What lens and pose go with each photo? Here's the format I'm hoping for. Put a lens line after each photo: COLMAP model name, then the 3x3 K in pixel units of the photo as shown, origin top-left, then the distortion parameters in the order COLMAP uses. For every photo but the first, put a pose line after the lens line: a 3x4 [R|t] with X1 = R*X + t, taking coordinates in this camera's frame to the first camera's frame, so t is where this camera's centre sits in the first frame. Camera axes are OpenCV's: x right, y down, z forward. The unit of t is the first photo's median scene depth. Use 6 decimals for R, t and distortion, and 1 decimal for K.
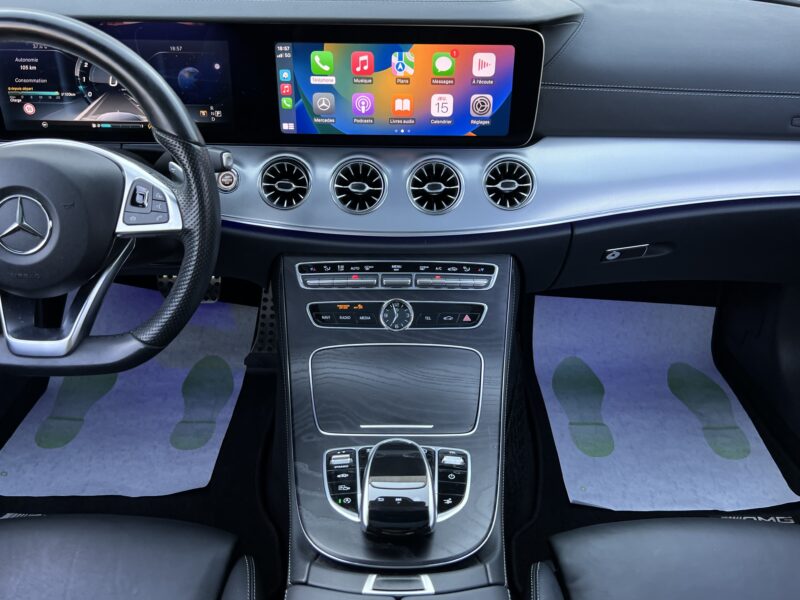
lens RADIAL K [[709.1, 0, 394.5], [0, 709.1, 302.2], [0, 0, 1]] dist [0.060335, -0.075969]
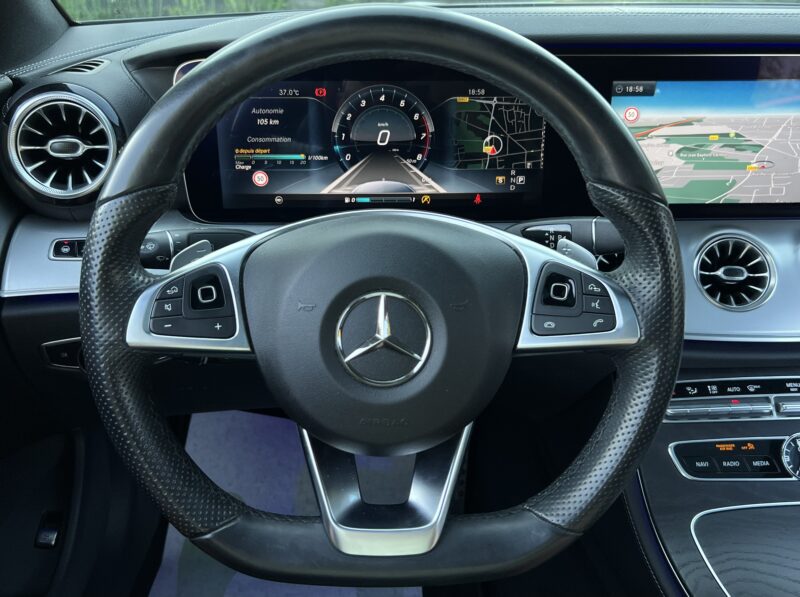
lens RADIAL K [[737.0, 0, 378.0], [0, 737.0, 301.4], [0, 0, 1]] dist [0.031824, 0.000000]
pose [[0.998722, -0.023031, 0.044983, -0.433005], [0.029351, 0.988949, -0.145319, -0.037835], [-0.041139, 0.146454, 0.988362, 0.287155]]
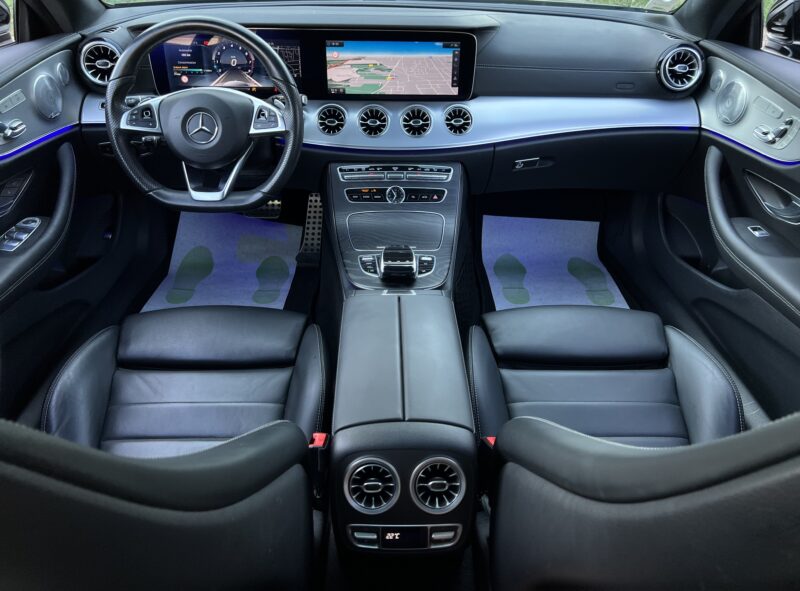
lens RADIAL K [[625.0, 0, 400.4], [0, 625.0, 298.1], [0, 0, 1]] dist [0.051077, -0.023256]
pose [[0.999751, -0.008683, 0.020532, -0.018947], [0.009117, 0.999735, -0.021141, 0.306385], [-0.020343, 0.021323, 0.999566, -0.548534]]
